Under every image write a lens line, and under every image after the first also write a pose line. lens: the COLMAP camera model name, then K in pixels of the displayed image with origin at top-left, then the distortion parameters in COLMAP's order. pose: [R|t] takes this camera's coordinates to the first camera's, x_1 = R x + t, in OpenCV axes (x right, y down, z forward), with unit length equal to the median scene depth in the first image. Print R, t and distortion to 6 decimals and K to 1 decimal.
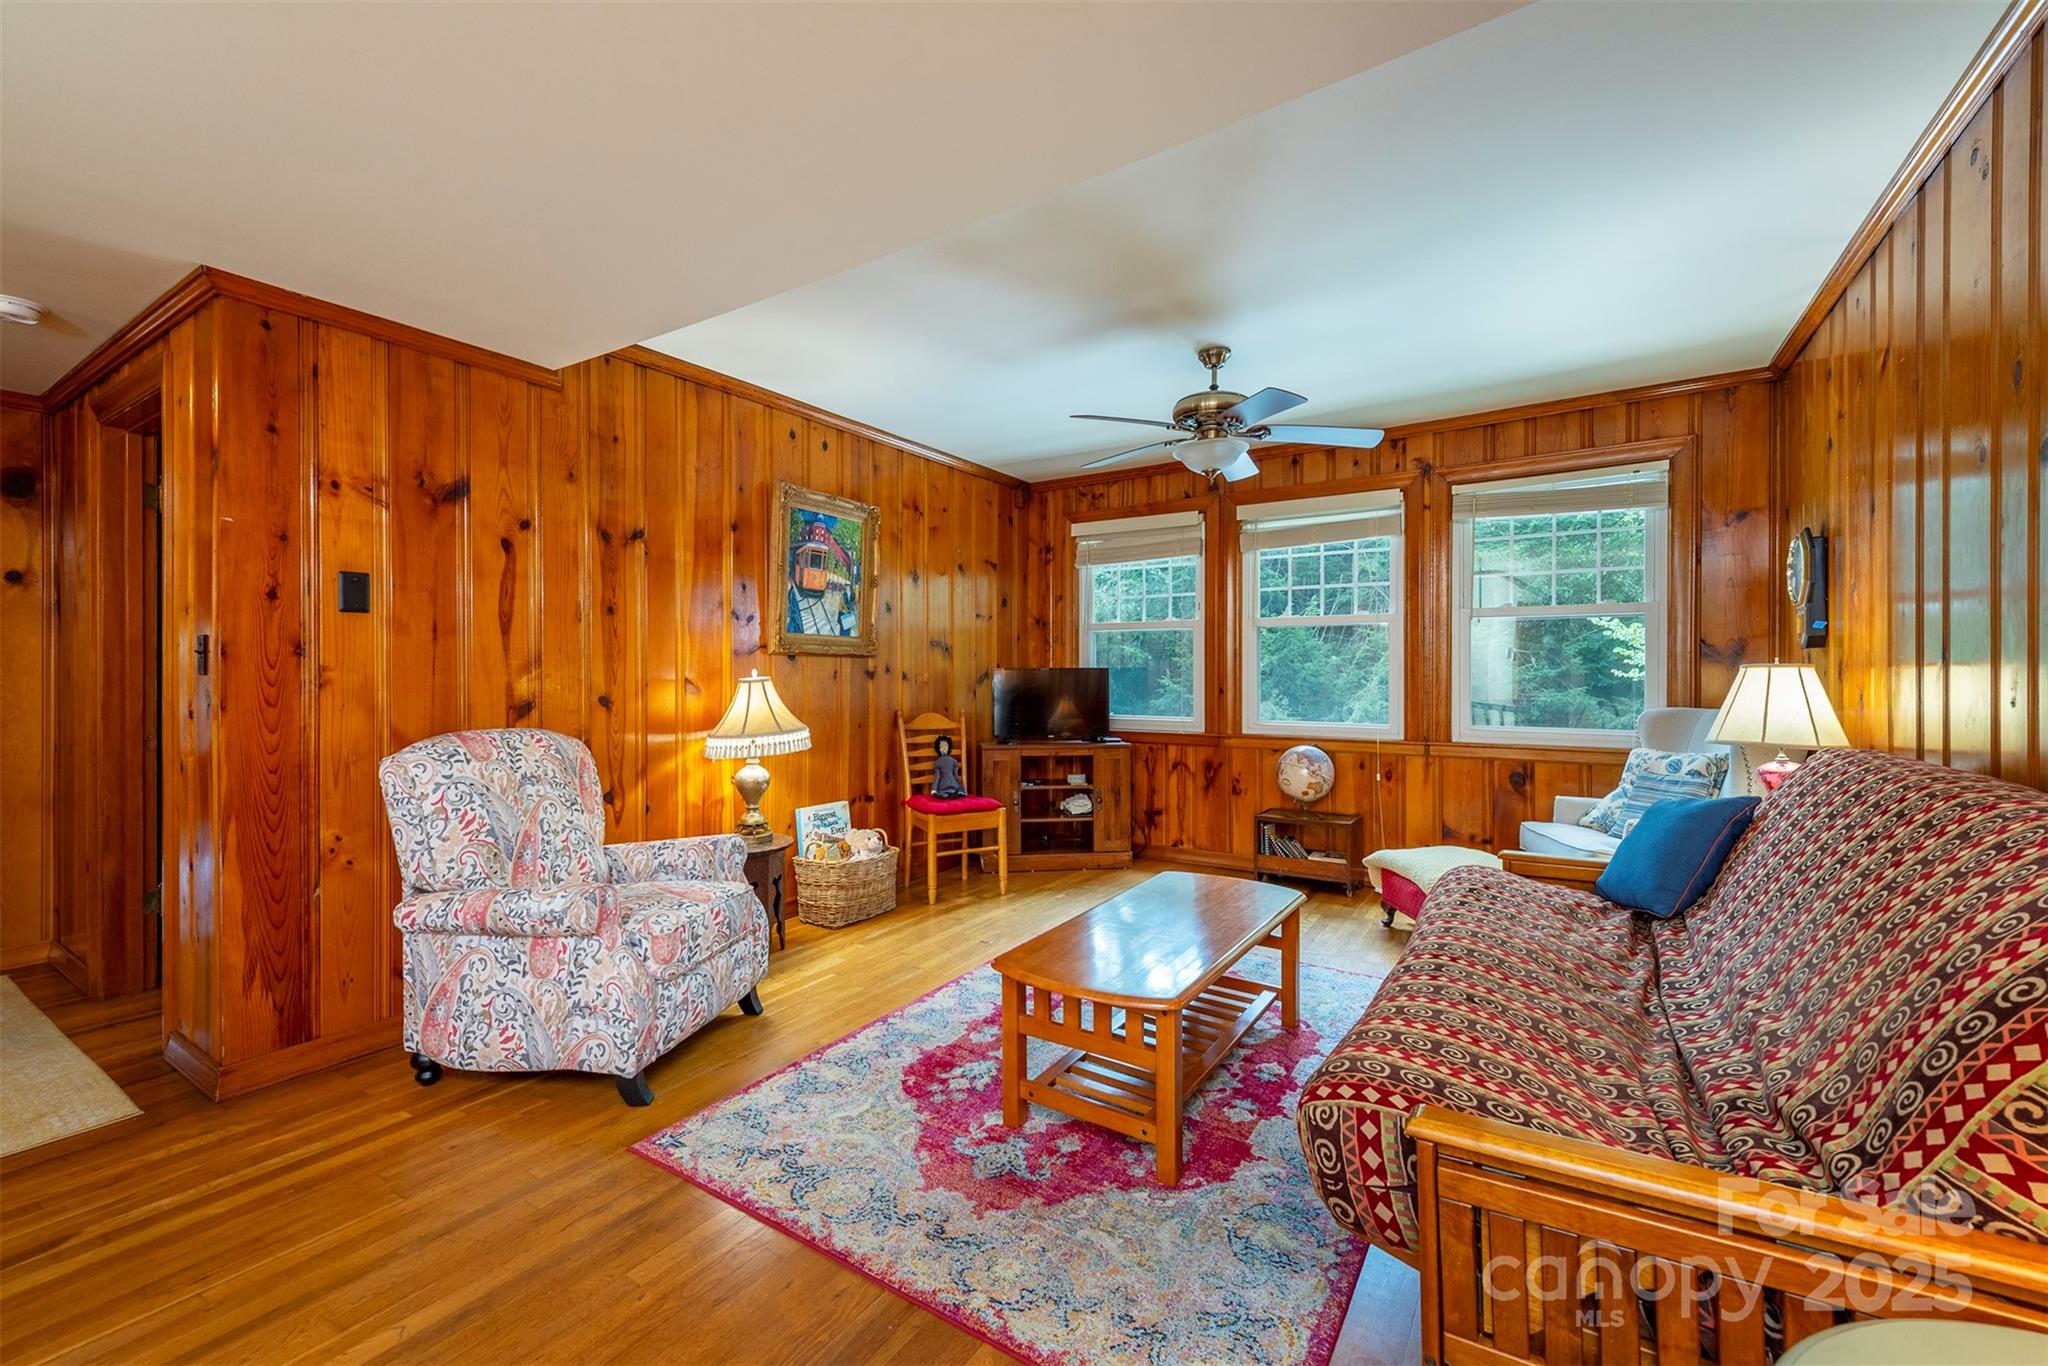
lens RADIAL K [[840.1, 0, 1040.2], [0, 840.1, 675.6], [0, 0, 1]] dist [0.002145, -0.000627]
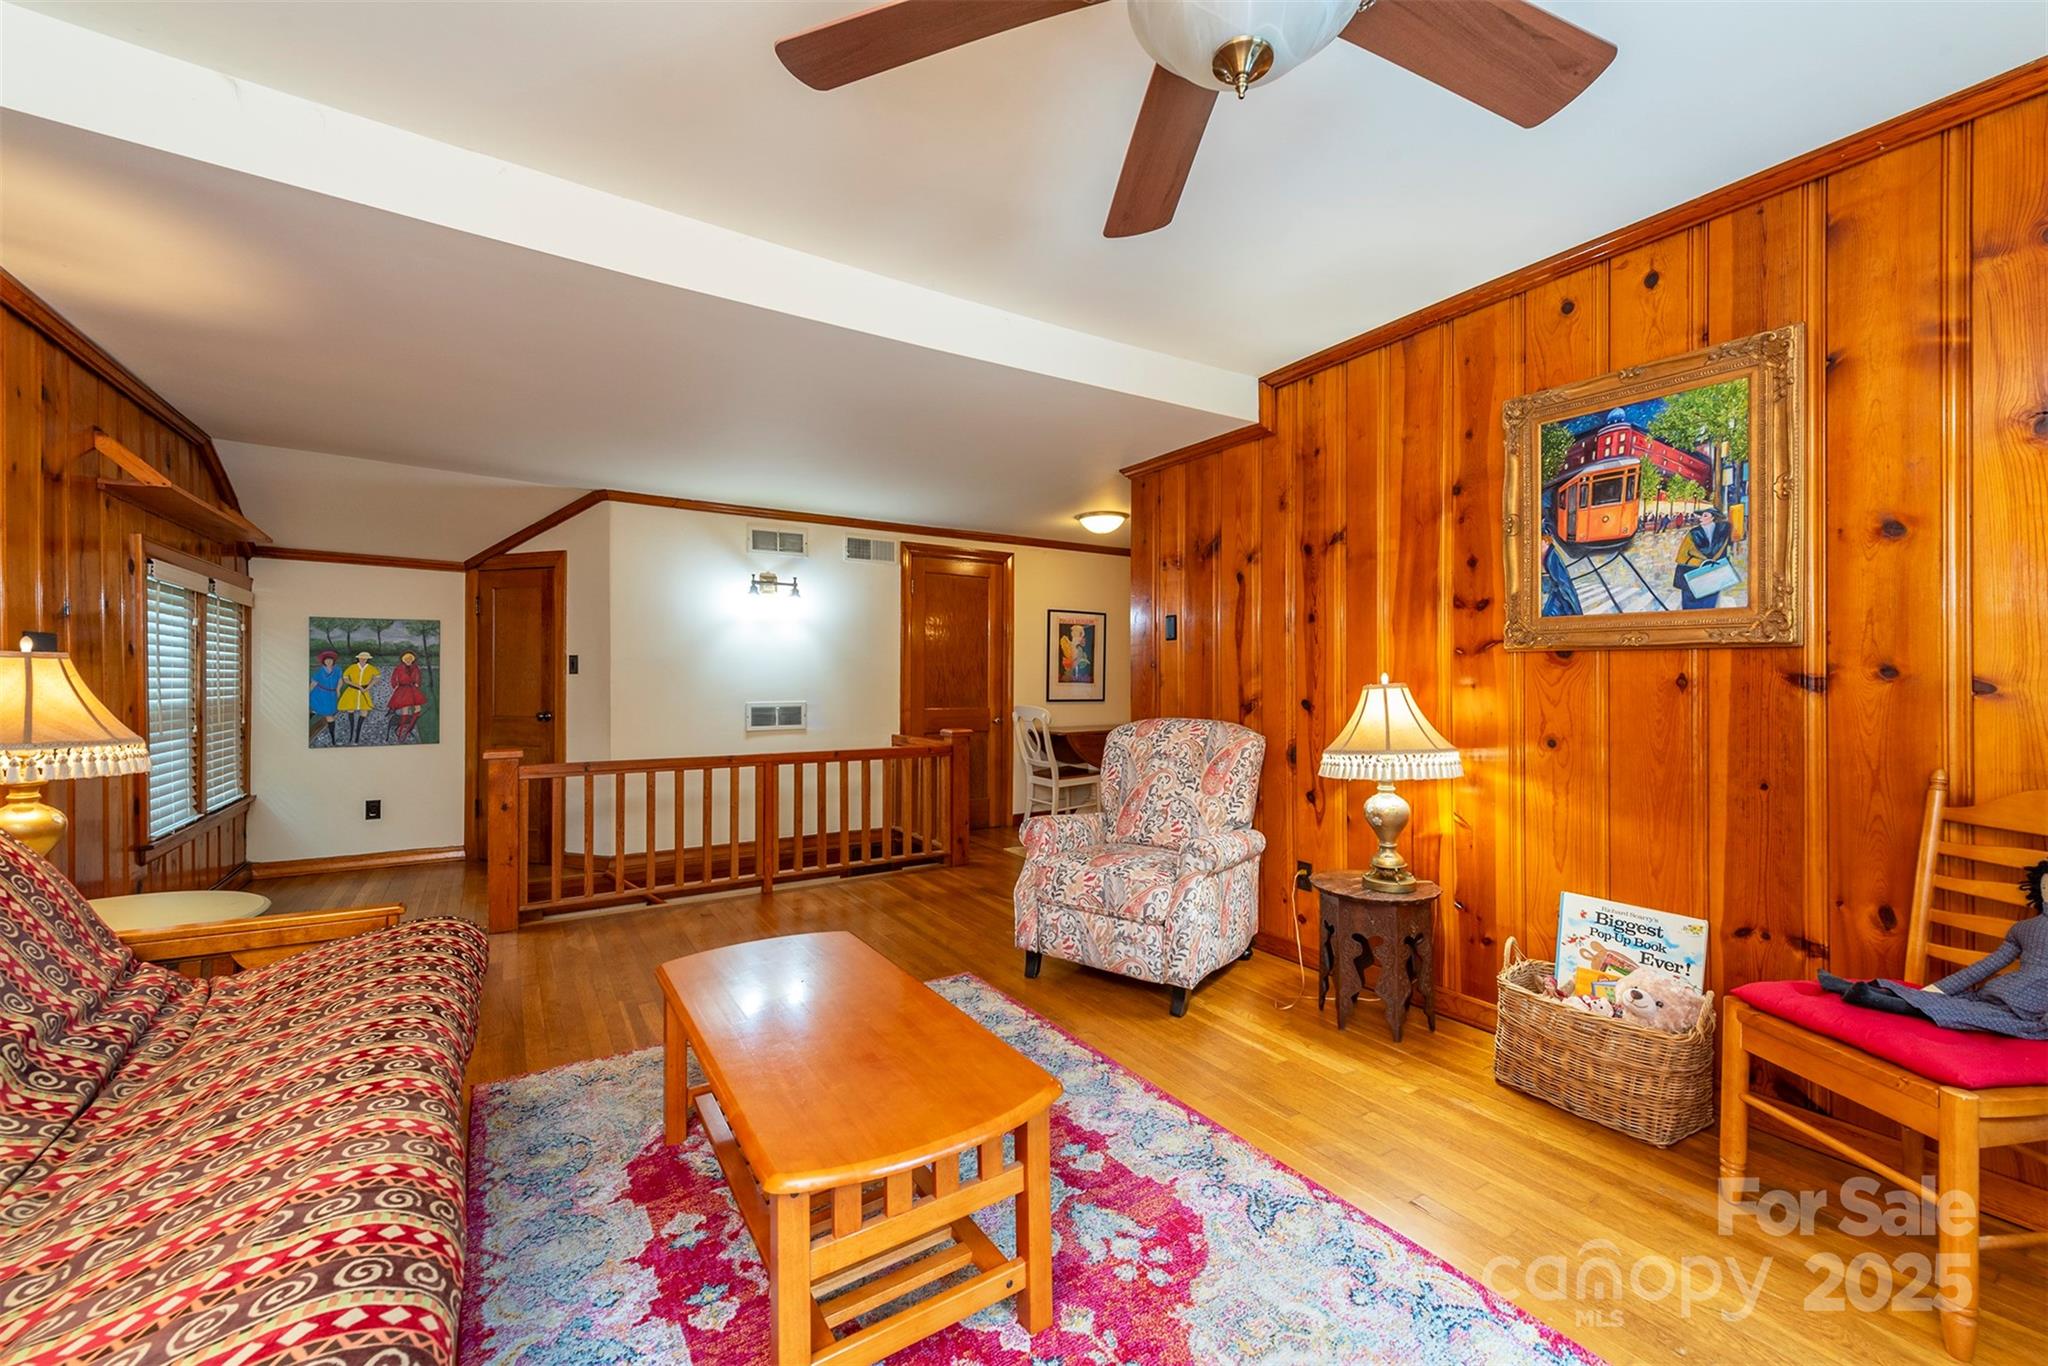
lens RADIAL K [[797.6, 0, 1021.2], [0, 797.6, 675.4], [0, 0, 1]] dist [0.010146, -0.001132]
pose [[-0.420716, -0.002649, -0.907189, 0.407951], [-0.002571, 0.999995, -0.001727, -0.003188], [0.907189, 0.001606, -0.420721, 0.823700]]
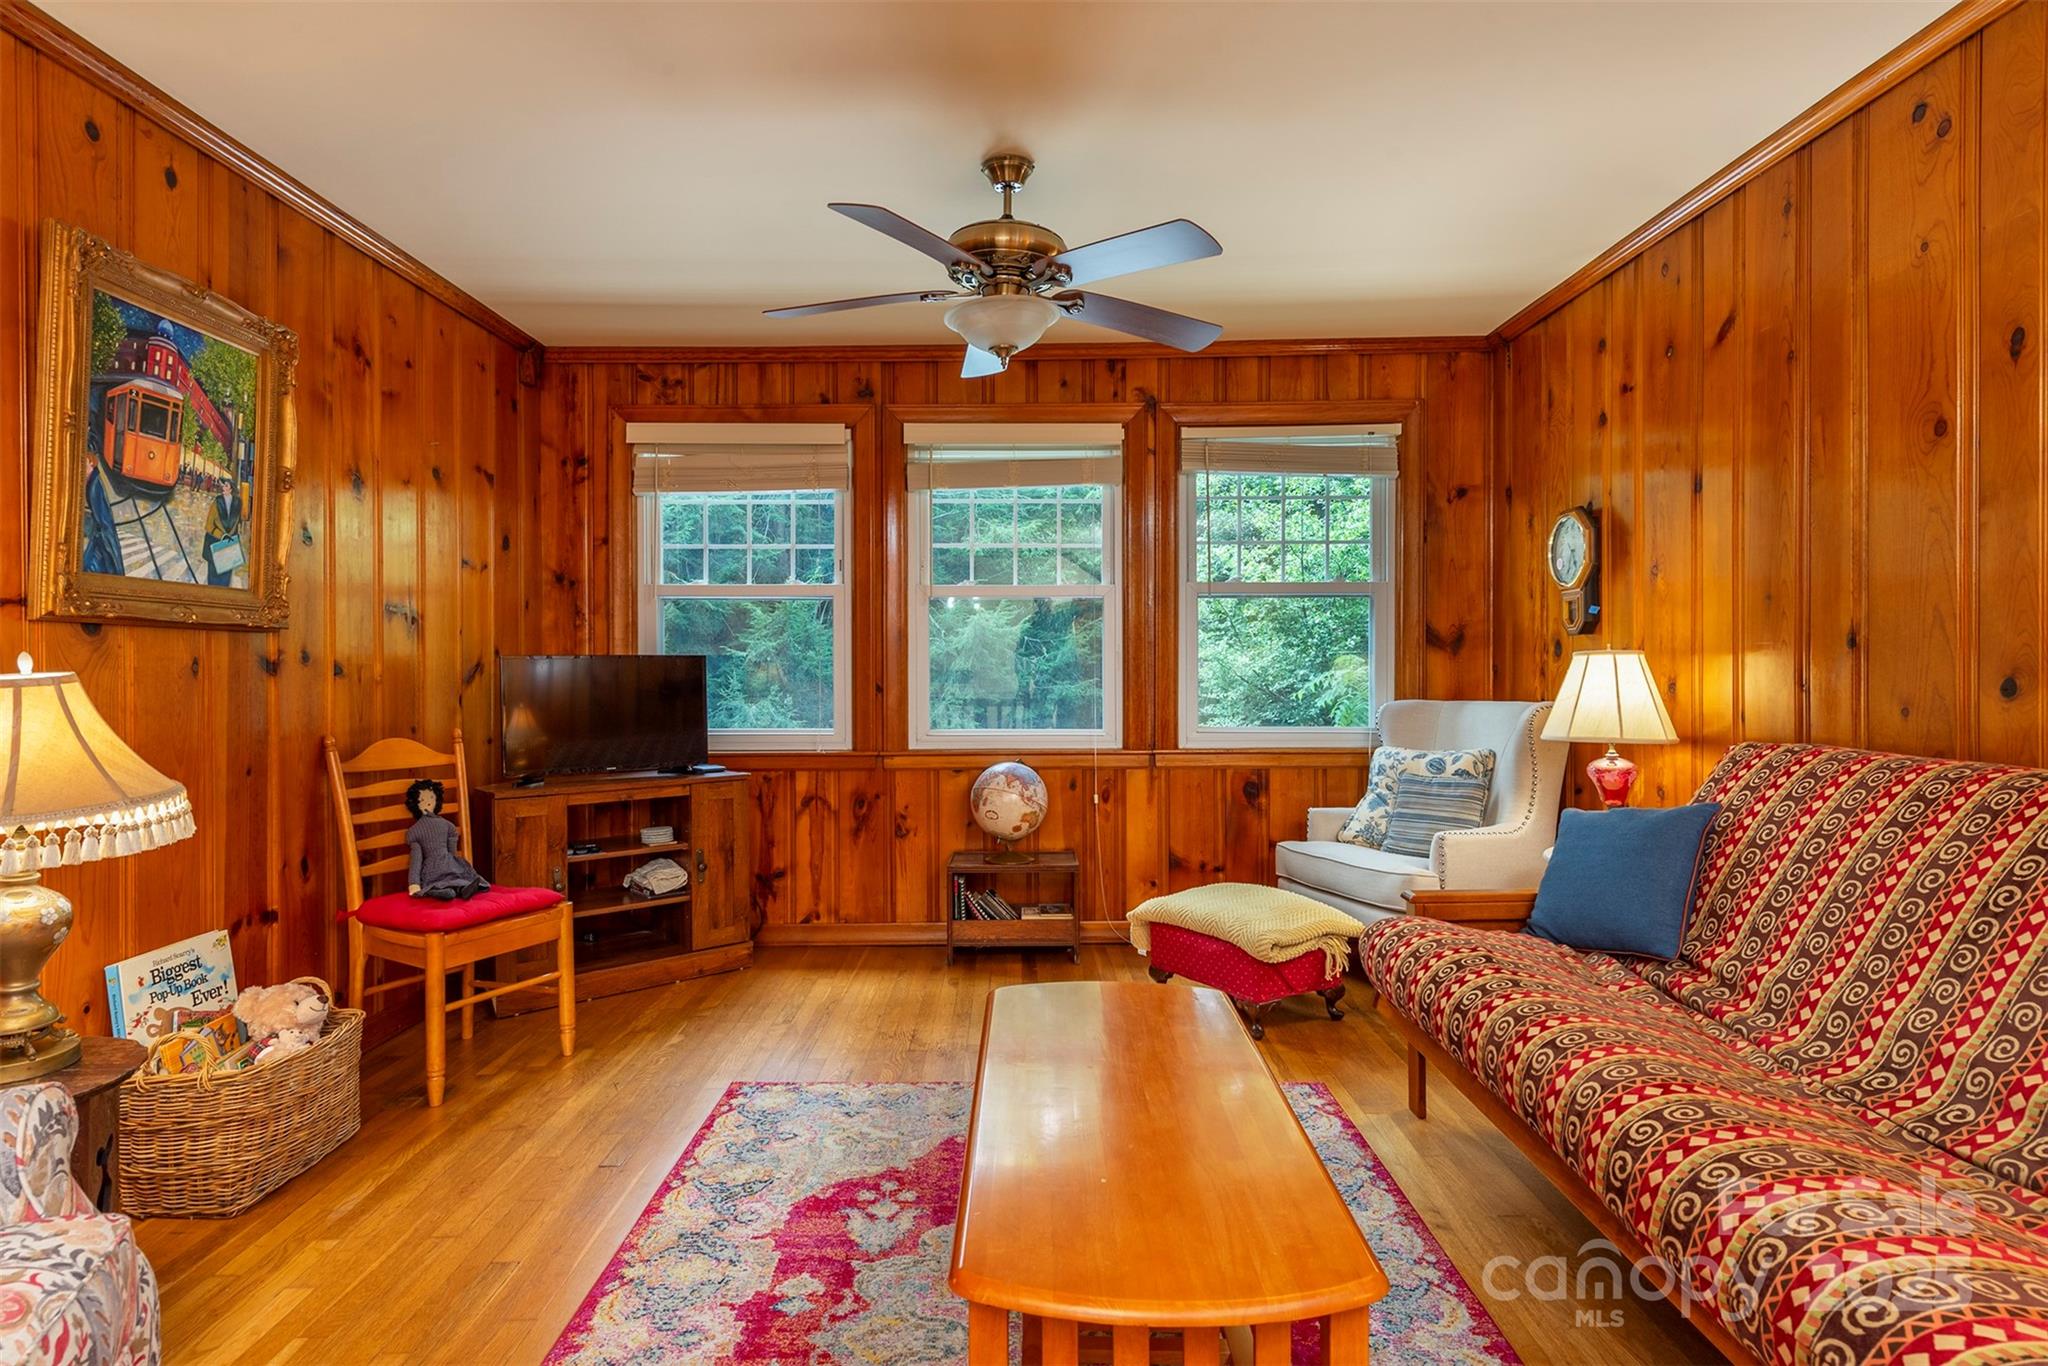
lens RADIAL K [[1045.9, 0, 1040.1], [0, 1045.9, 666.4], [0, 0, 1]] dist [0.004342, -0.004878]
pose [[0.839914, -0.003114, 0.542711, -0.162938], [0.003936, 0.999992, -0.000353, 0.000624], [-0.542705, 0.002433, 0.839920, 0.243342]]
